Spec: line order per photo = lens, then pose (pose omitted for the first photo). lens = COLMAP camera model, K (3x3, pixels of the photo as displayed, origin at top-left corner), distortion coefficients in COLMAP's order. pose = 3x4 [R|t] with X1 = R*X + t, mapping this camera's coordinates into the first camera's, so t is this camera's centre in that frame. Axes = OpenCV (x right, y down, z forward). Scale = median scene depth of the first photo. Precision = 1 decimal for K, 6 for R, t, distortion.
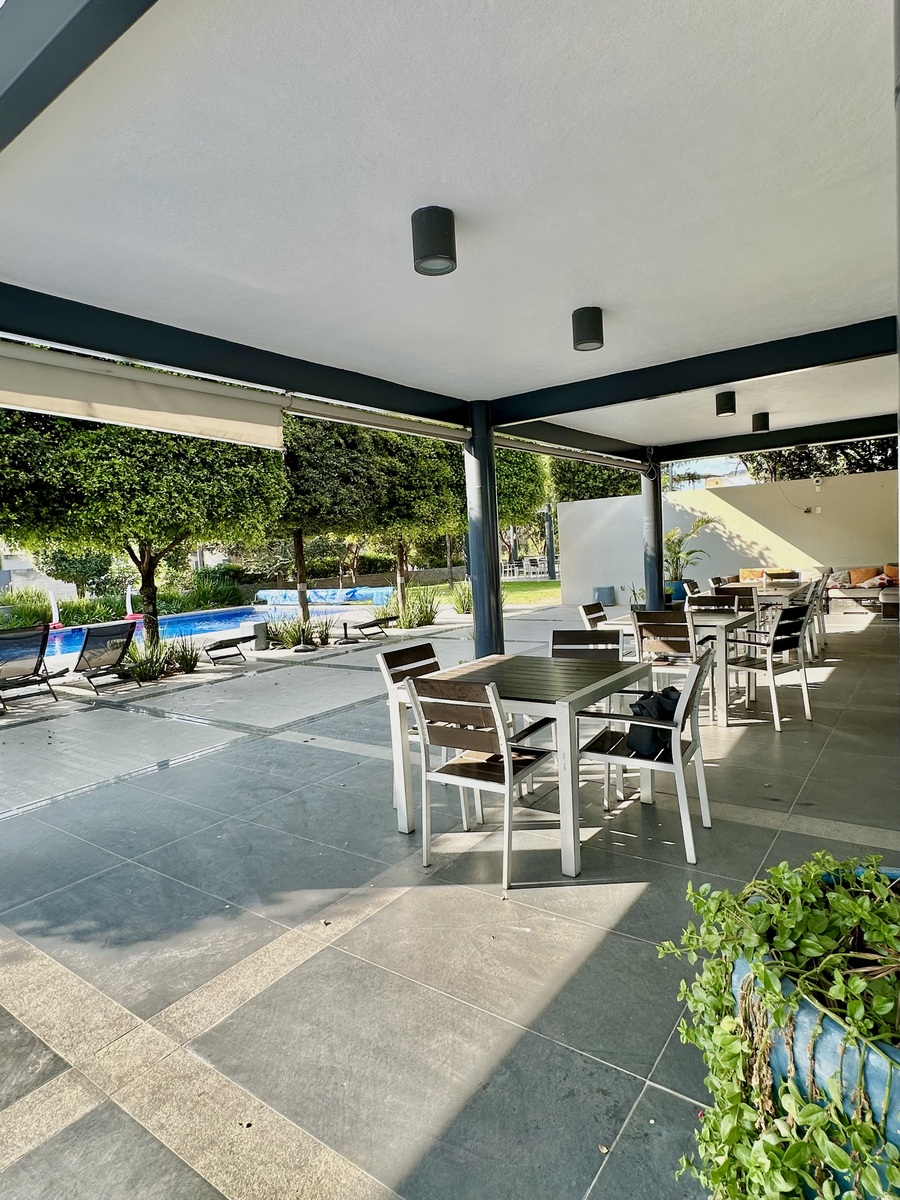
lens RADIAL K [[676.3, 0, 445.3], [0, 676.3, 600.5], [0, 0, 1]] dist [-0.000361, -0.000722]
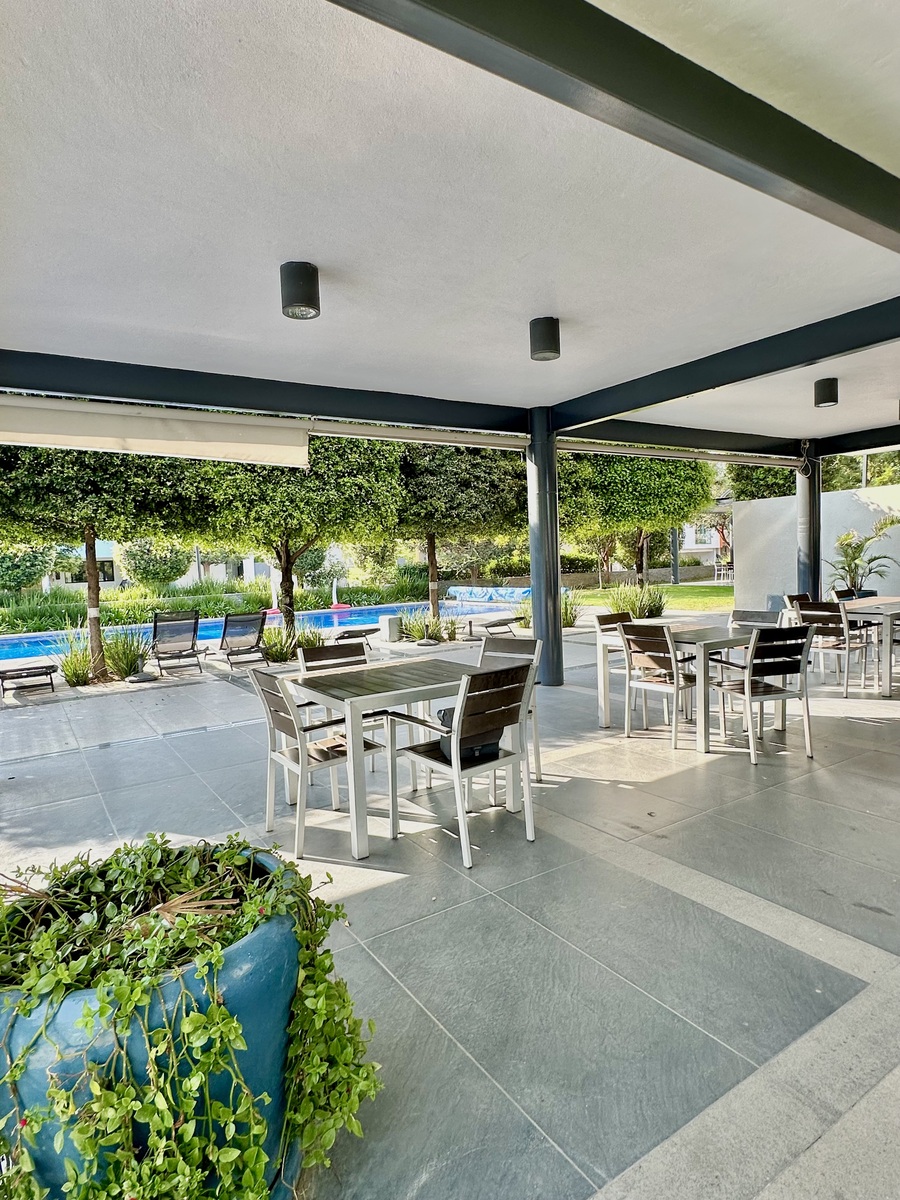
lens RADIAL K [[676.3, 0, 445.3], [0, 676.3, 600.5], [0, 0, 1]] dist [-0.000361, -0.000722]
pose [[0.934470, 0.038848, -0.353915, 0.245749], [-0.037657, 0.999238, 0.010255, -0.010364], [0.354044, 0.003745, 0.935221, 0.007069]]
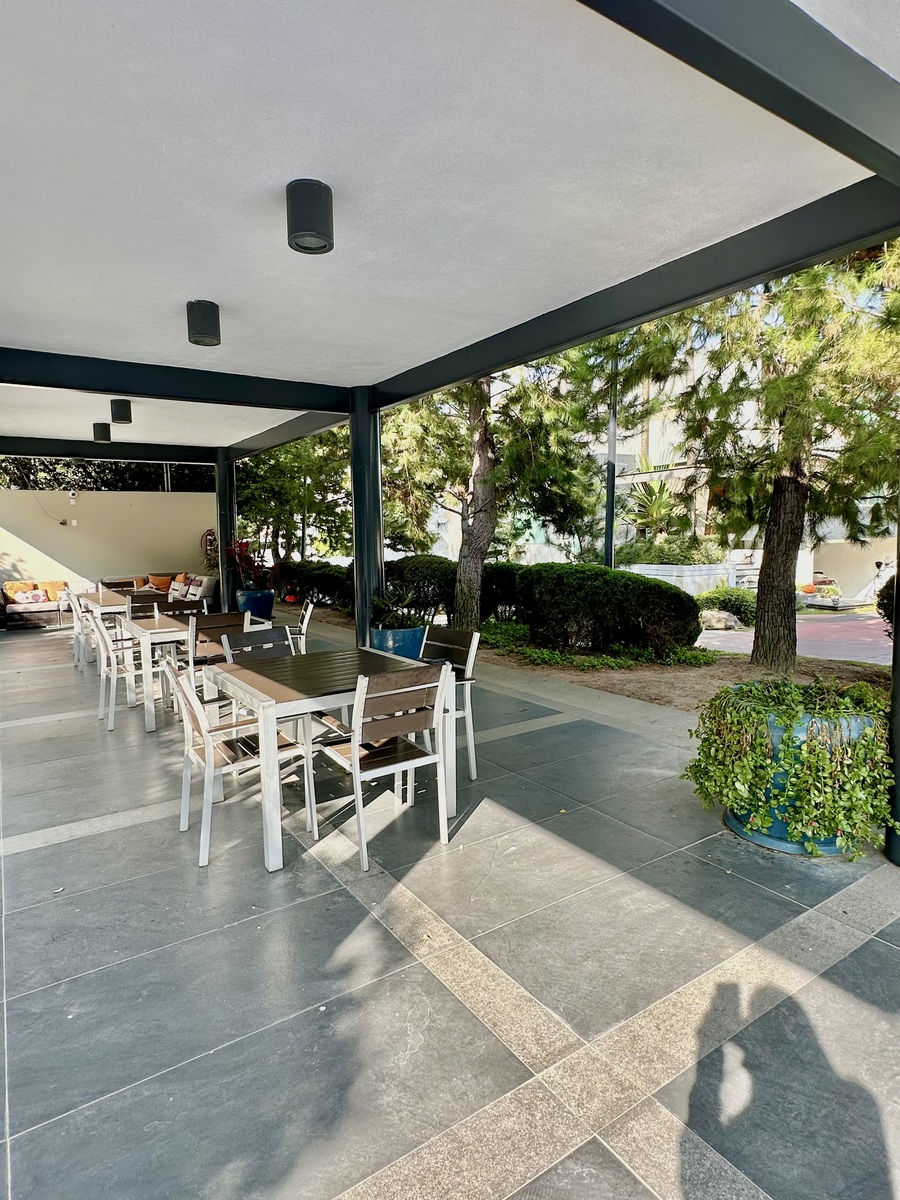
lens RADIAL K [[676.3, 0, 445.3], [0, 676.3, 600.5], [0, 0, 1]] dist [-0.000361, -0.000722]
pose [[0.341476, -0.044096, 0.938856, -0.331920], [0.068591, 0.997404, 0.021898, -0.001850], [-0.937384, 0.056920, 0.343614, 0.204100]]
